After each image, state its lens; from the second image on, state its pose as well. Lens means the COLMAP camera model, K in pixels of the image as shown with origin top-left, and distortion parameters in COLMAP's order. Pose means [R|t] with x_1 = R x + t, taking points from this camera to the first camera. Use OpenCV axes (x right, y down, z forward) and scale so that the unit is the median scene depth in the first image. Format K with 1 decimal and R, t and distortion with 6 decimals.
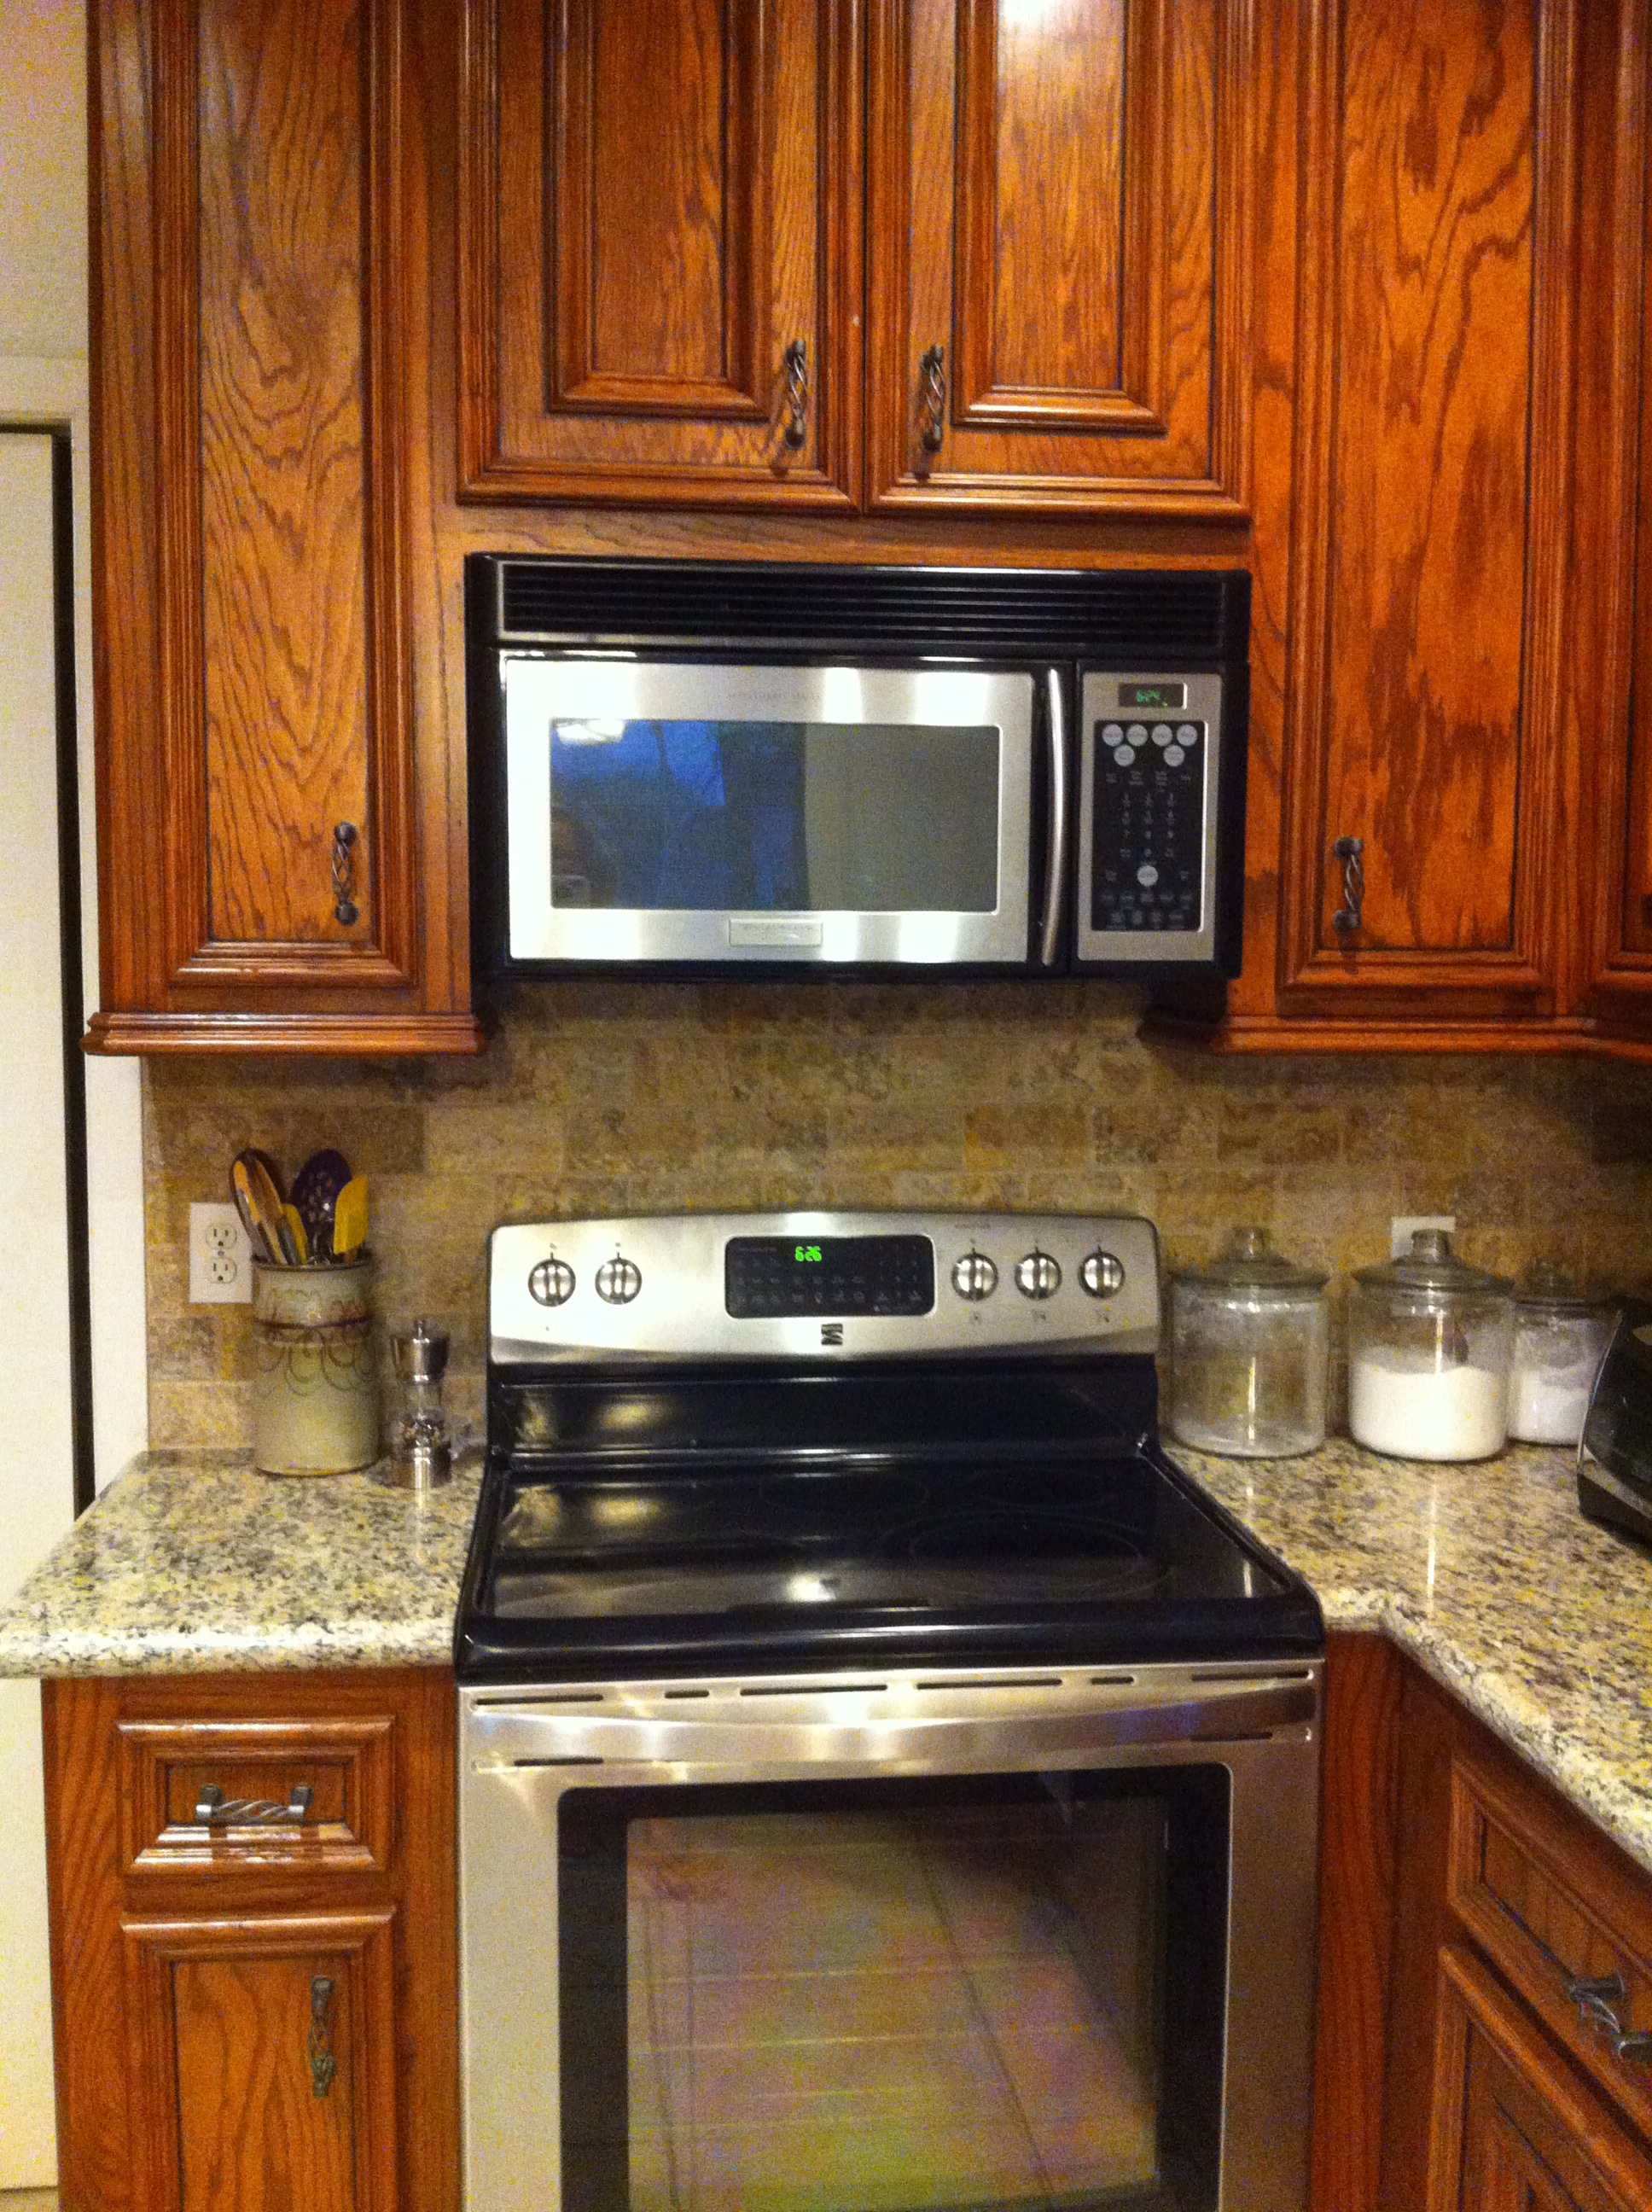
lens RADIAL K [[1897.1, 0, 834.8], [0, 1897.1, 1115.7], [0, 0, 1]] dist [0.004932, -0.014742]
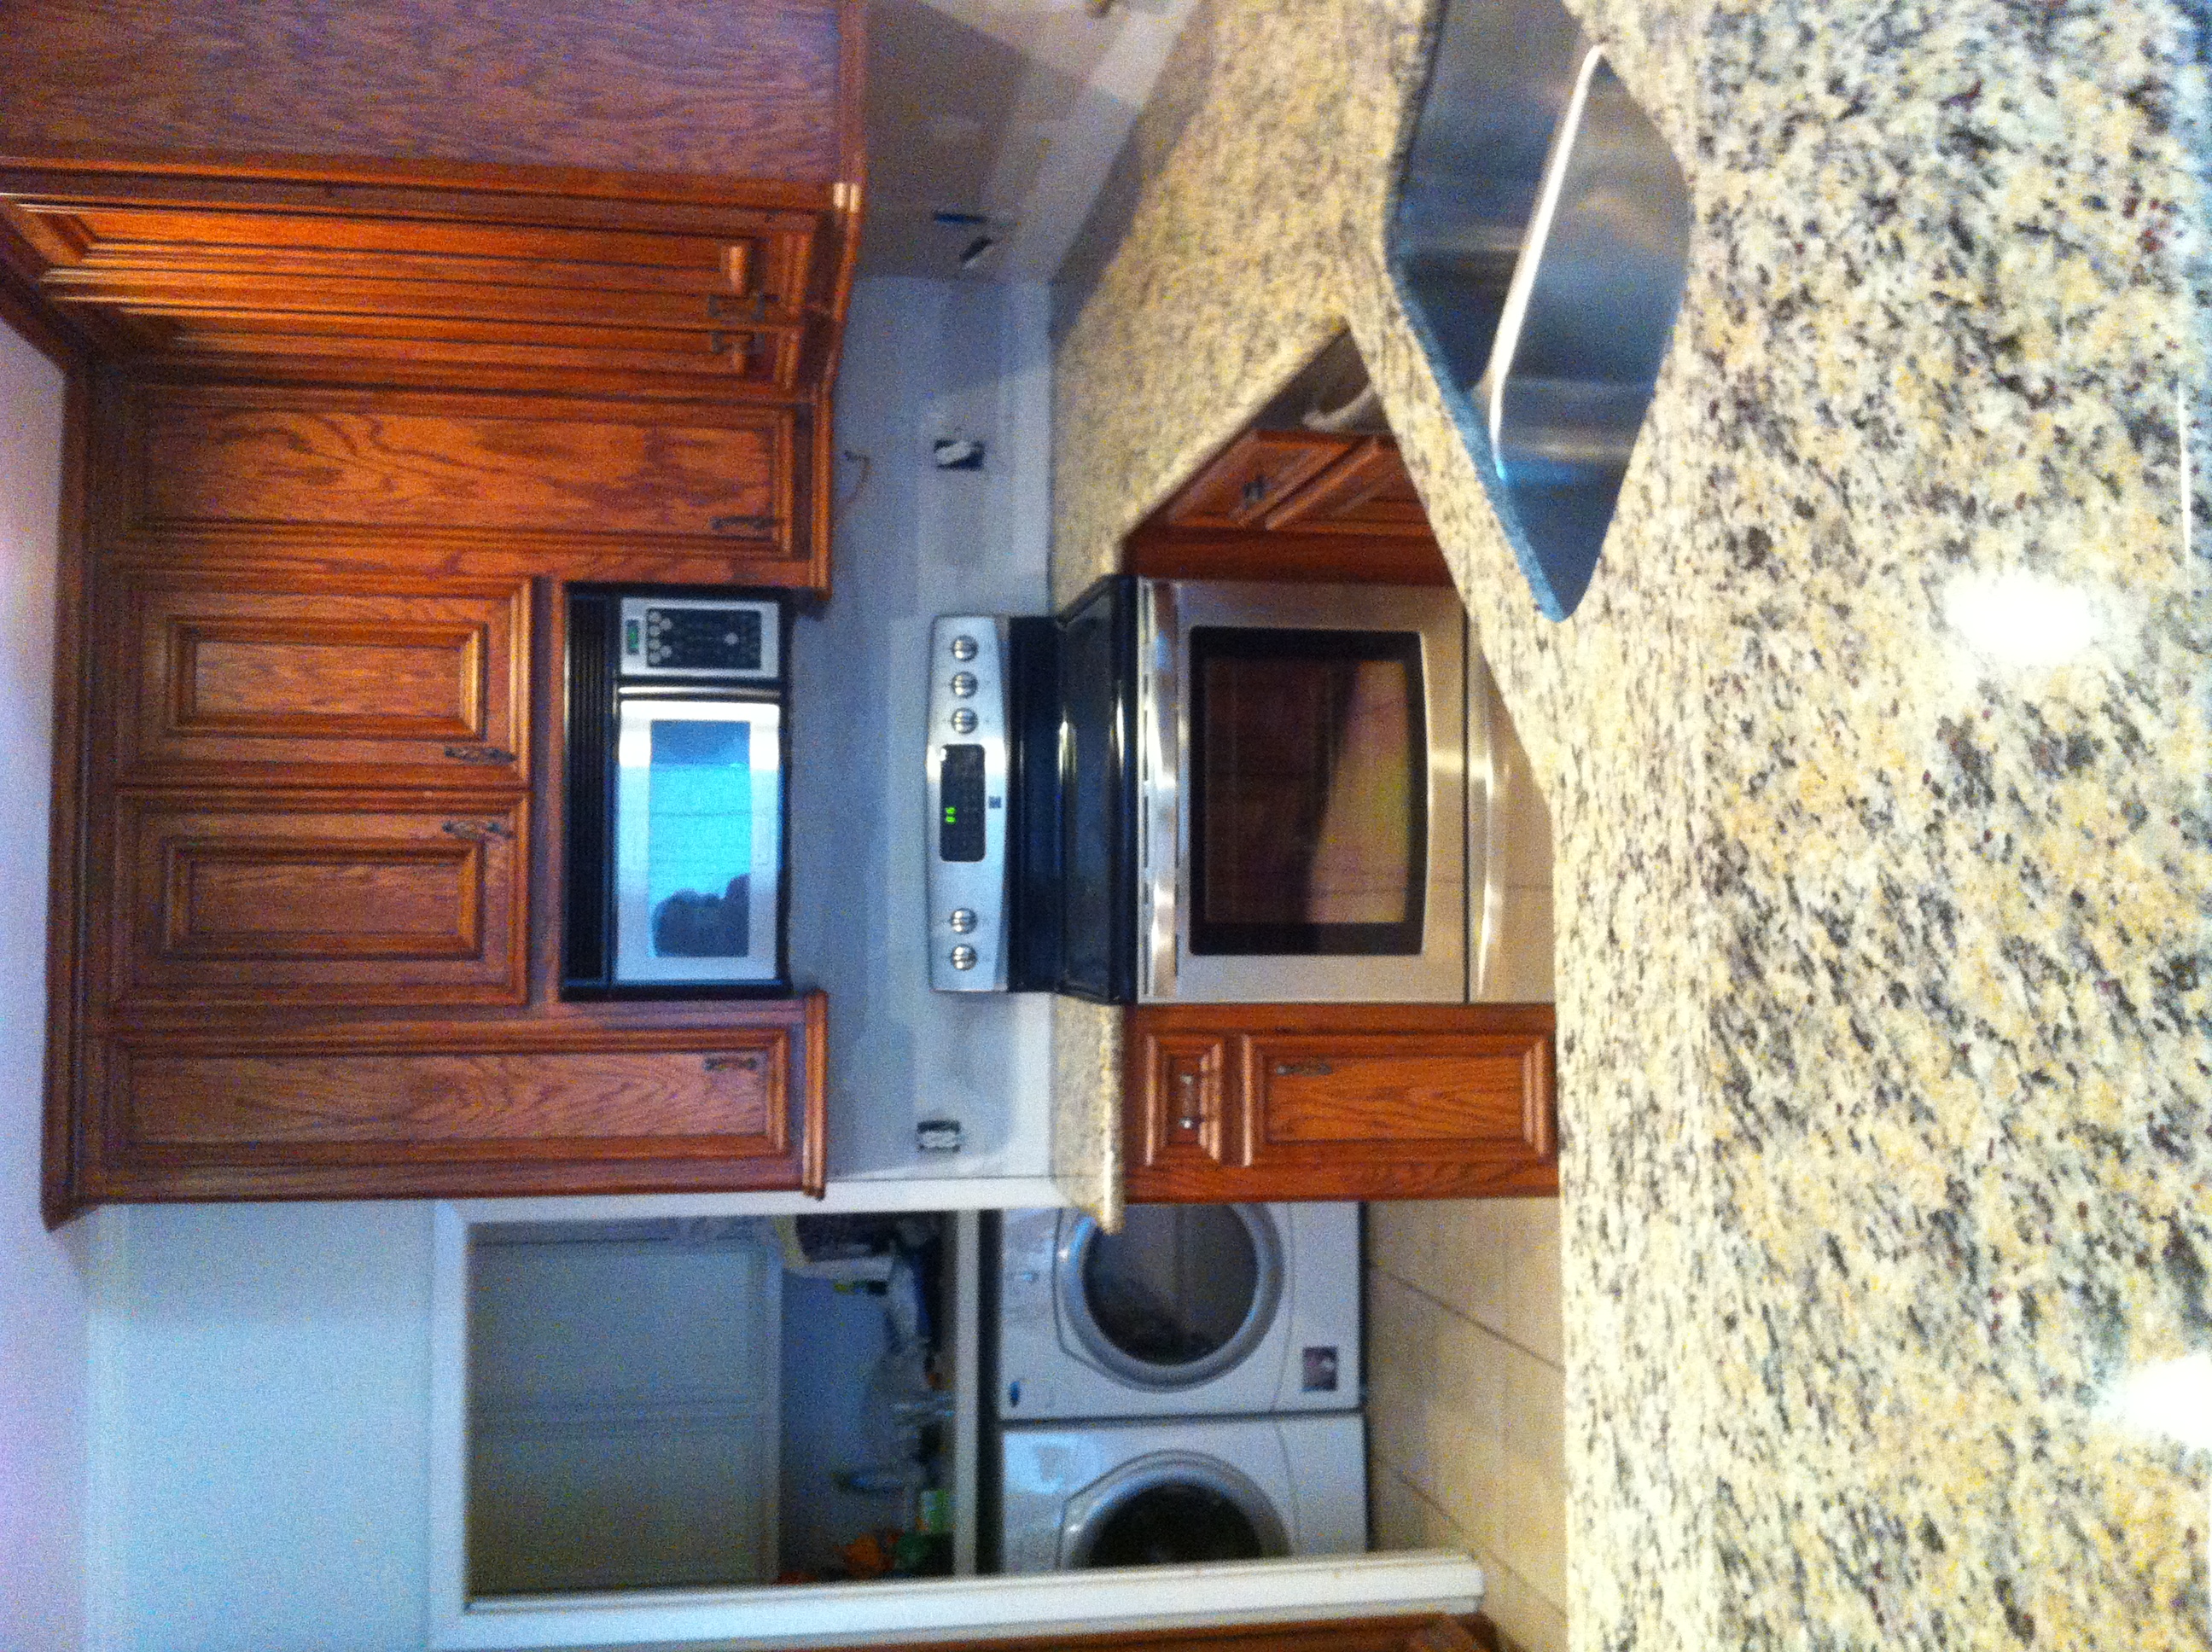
lens RADIAL K [[1897.1, 0, 1112.7], [0, 1897.1, 844.9], [0, 0, 1]] dist [0.004932, -0.014742]
pose [[0.018492, -0.997739, -0.064615, 0.092467], [0.994164, 0.011479, 0.107270, 0.047567], [-0.106286, -0.066222, 0.992128, -0.900305]]
